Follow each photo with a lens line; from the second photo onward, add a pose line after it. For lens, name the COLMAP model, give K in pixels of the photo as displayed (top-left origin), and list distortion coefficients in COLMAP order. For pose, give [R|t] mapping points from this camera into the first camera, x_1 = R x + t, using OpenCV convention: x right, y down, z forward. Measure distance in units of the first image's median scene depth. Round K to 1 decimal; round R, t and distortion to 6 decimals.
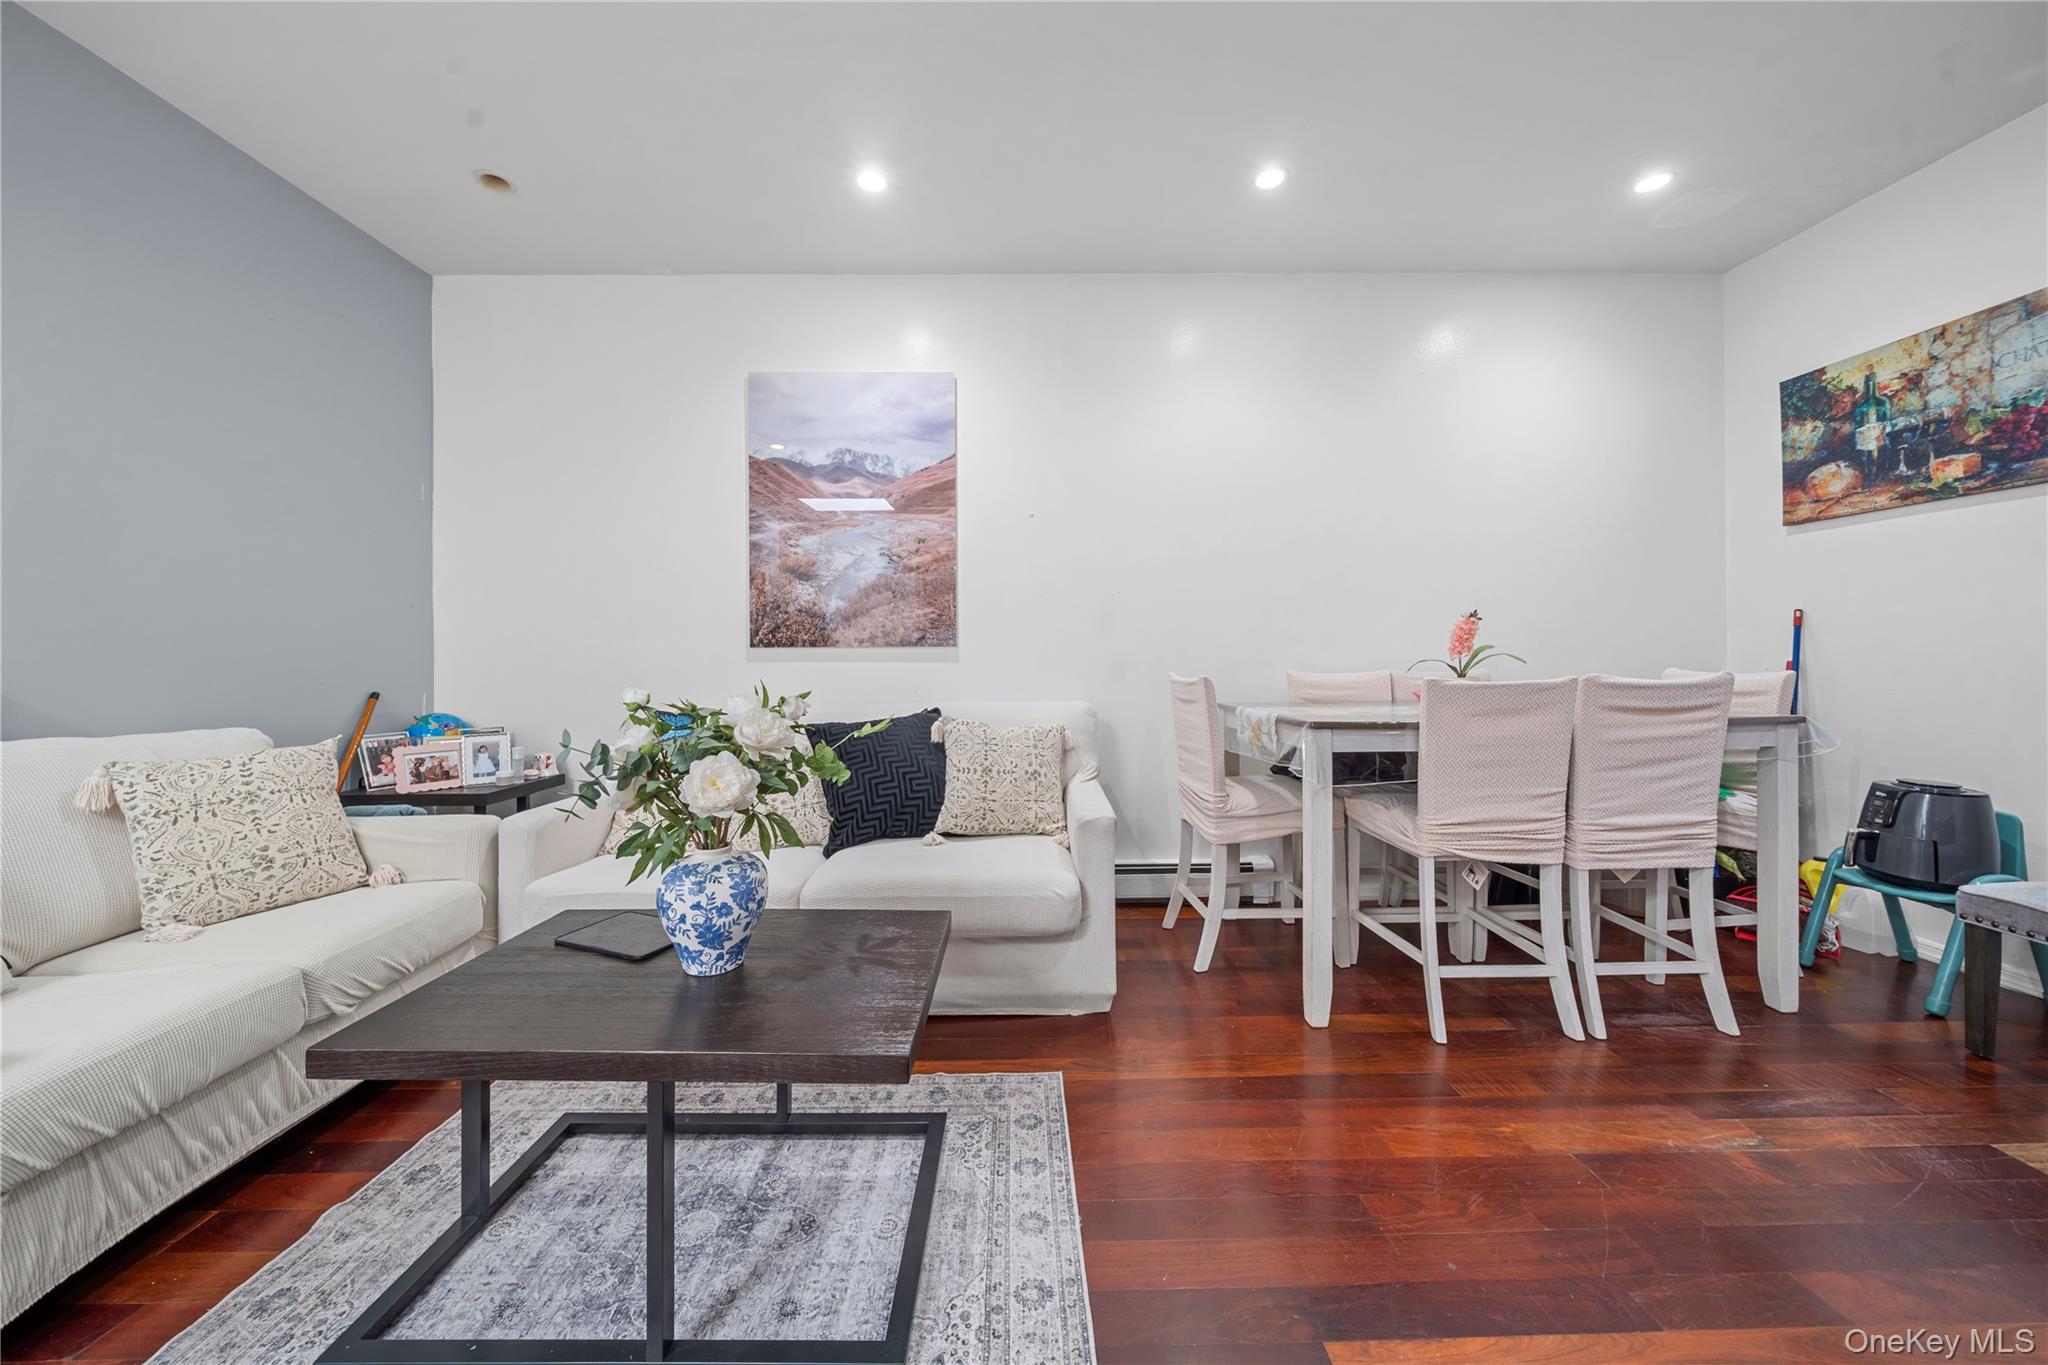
lens RADIAL K [[697.0, 0, 1024.6], [0, 697.0, 662.7], [0, 0, 1]] dist [-0.001605, -0.000214]
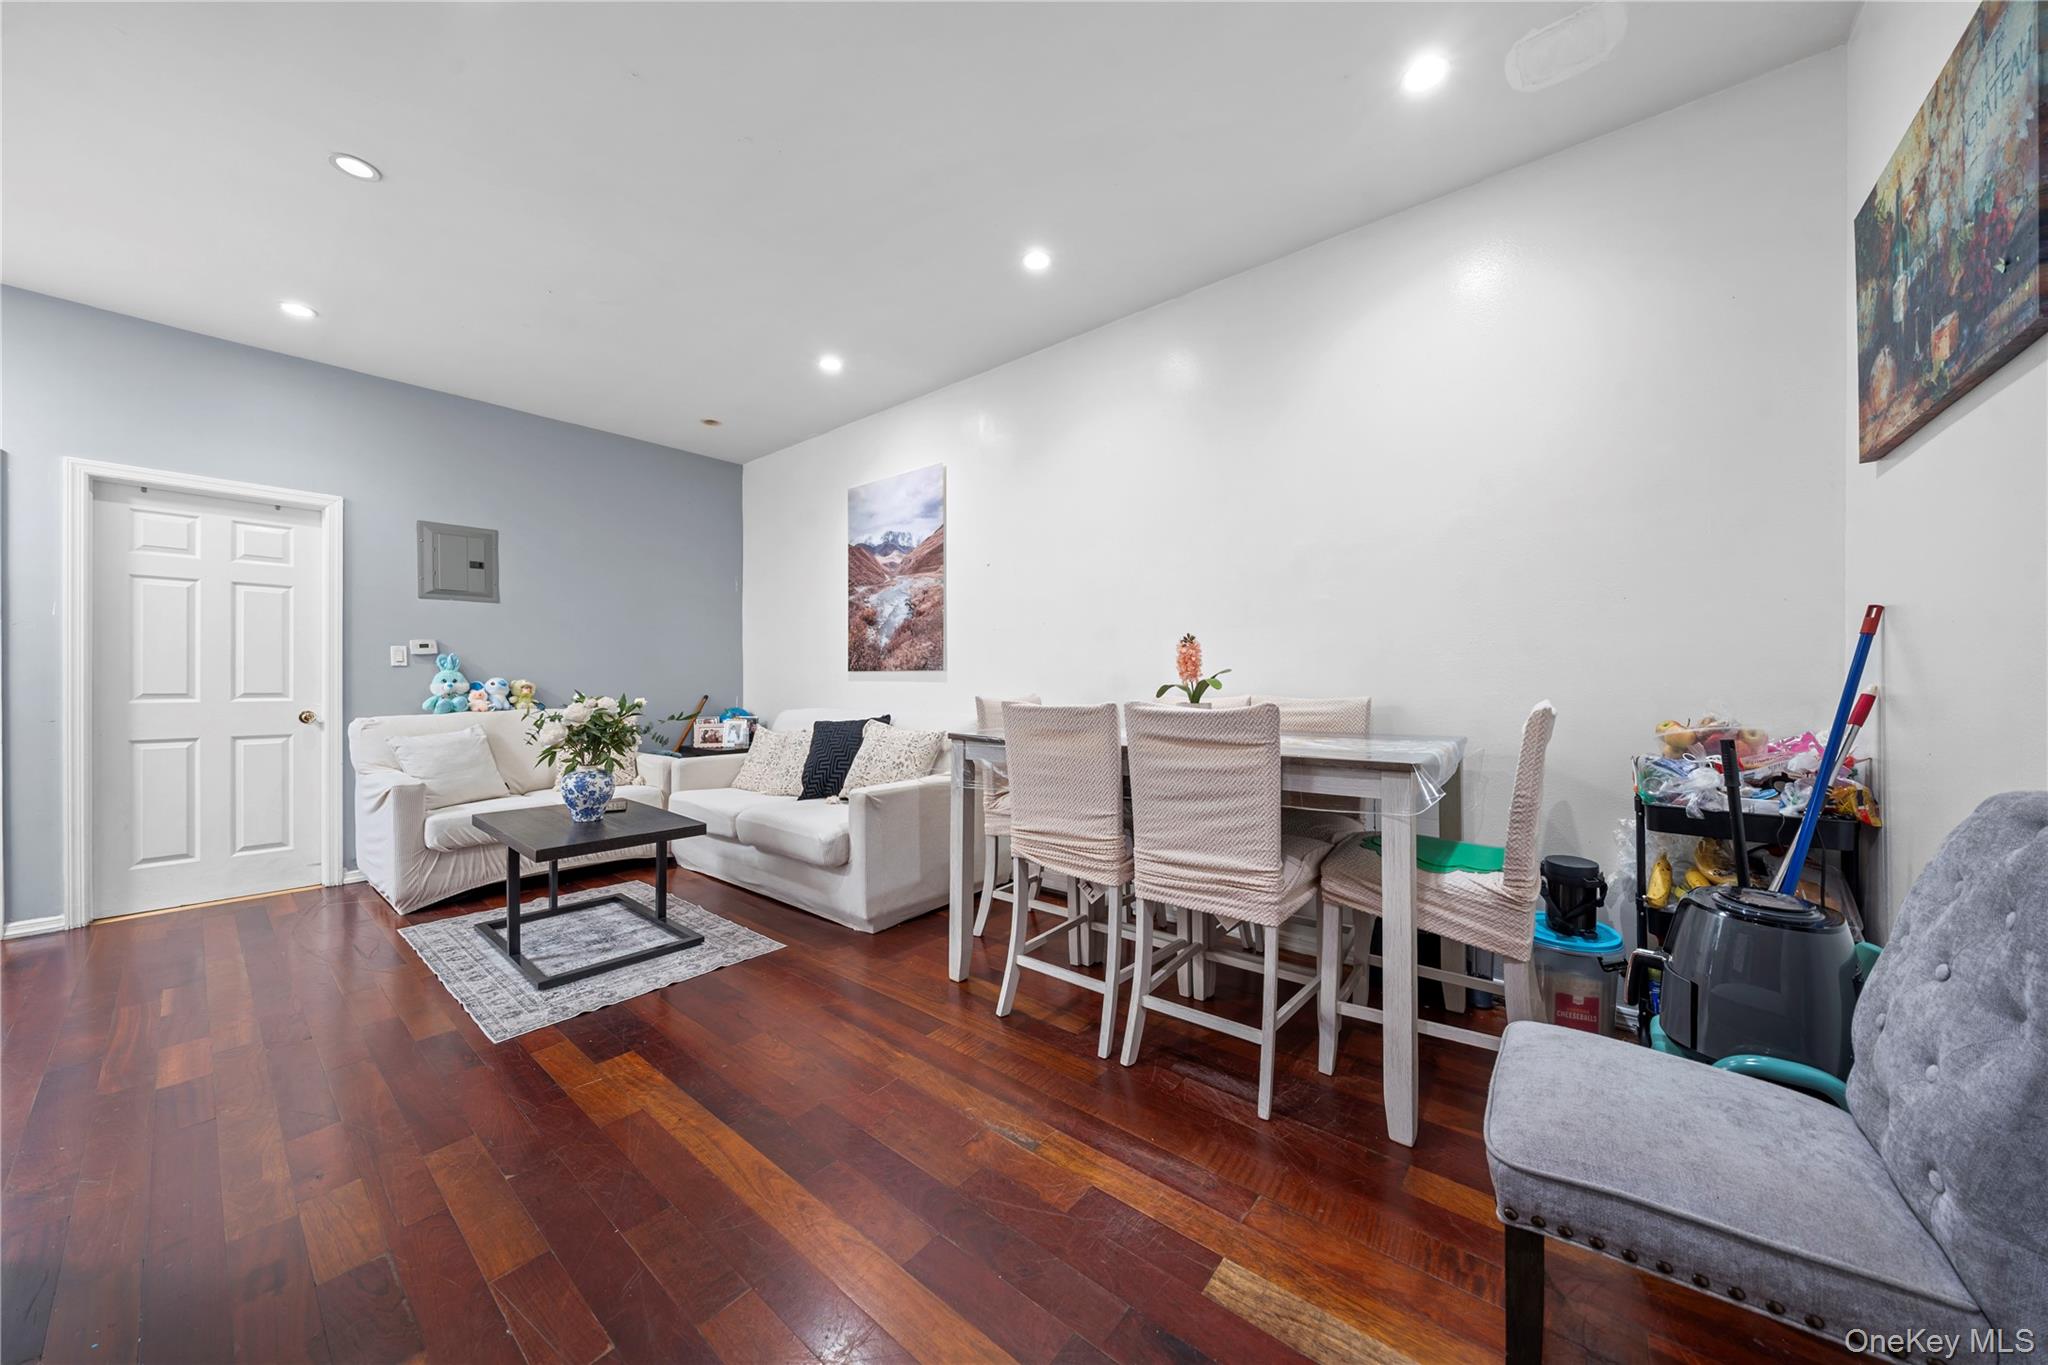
lens RADIAL K [[696.4, 0, 1024.6], [0, 696.4, 685.1], [0, 0, 1]] dist [-0.000150, 0.000028]
pose [[0.764288, 0.012313, -0.644757, 0.877908], [-0.008989, 0.999924, 0.008440, -0.008218], [0.644812, -0.000655, 0.764341, 0.092843]]
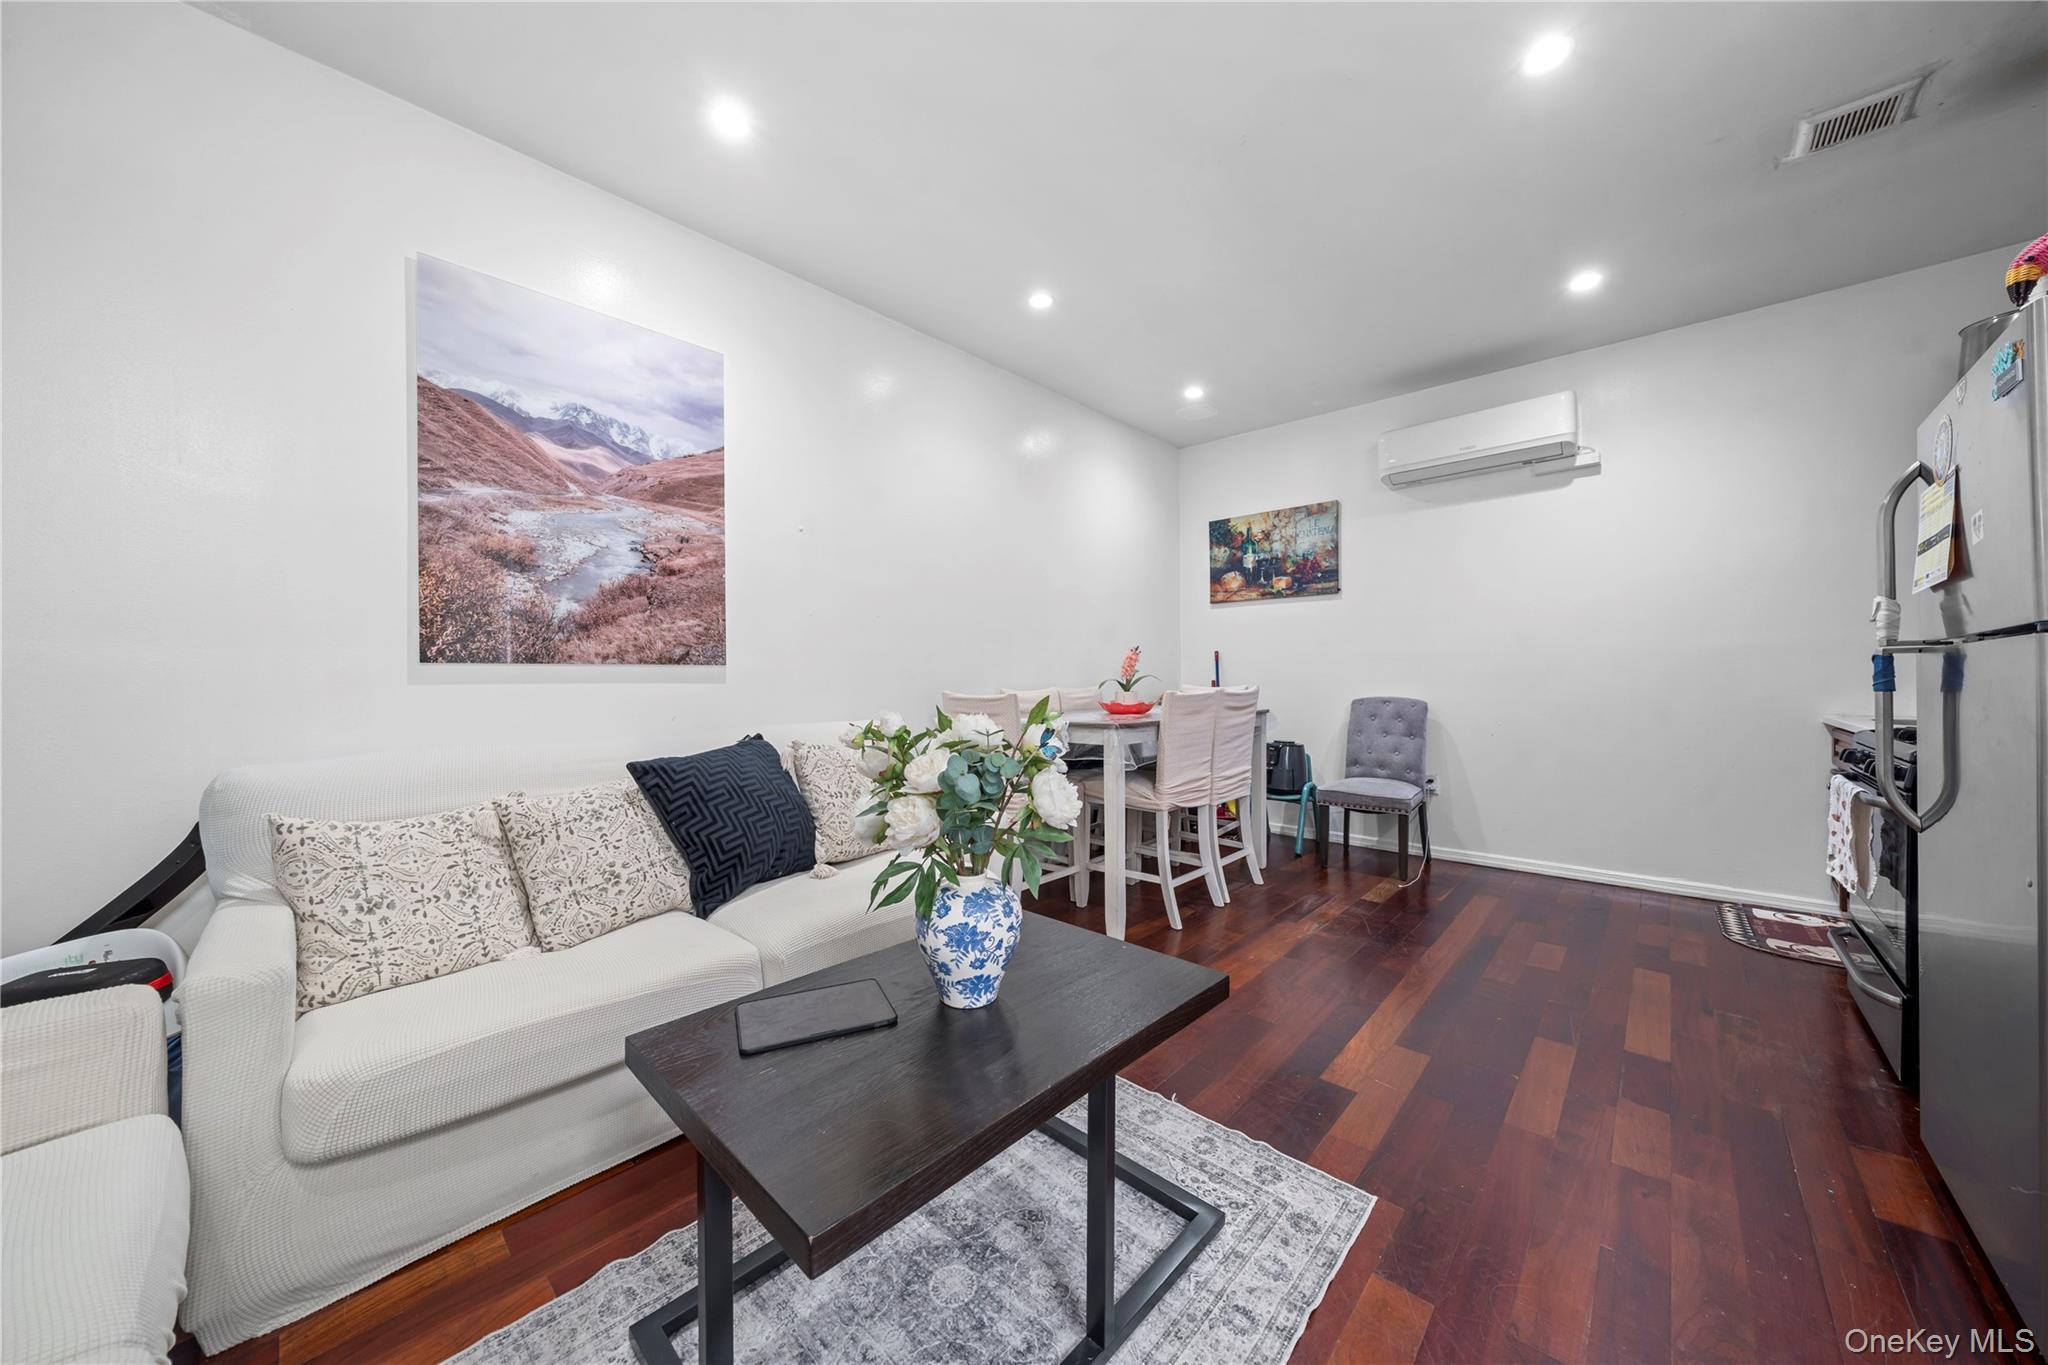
lens RADIAL K [[691.3, 0, 1017.9], [0, 691.3, 682.7], [0, 0, 1]] dist [-0.002149, -0.000093]
pose [[0.695506, -0.003865, 0.718510, -0.473846], [0.006123, 0.999981, -0.000547, 0.001734], [-0.718494, 0.004780, 0.695517, 0.126885]]
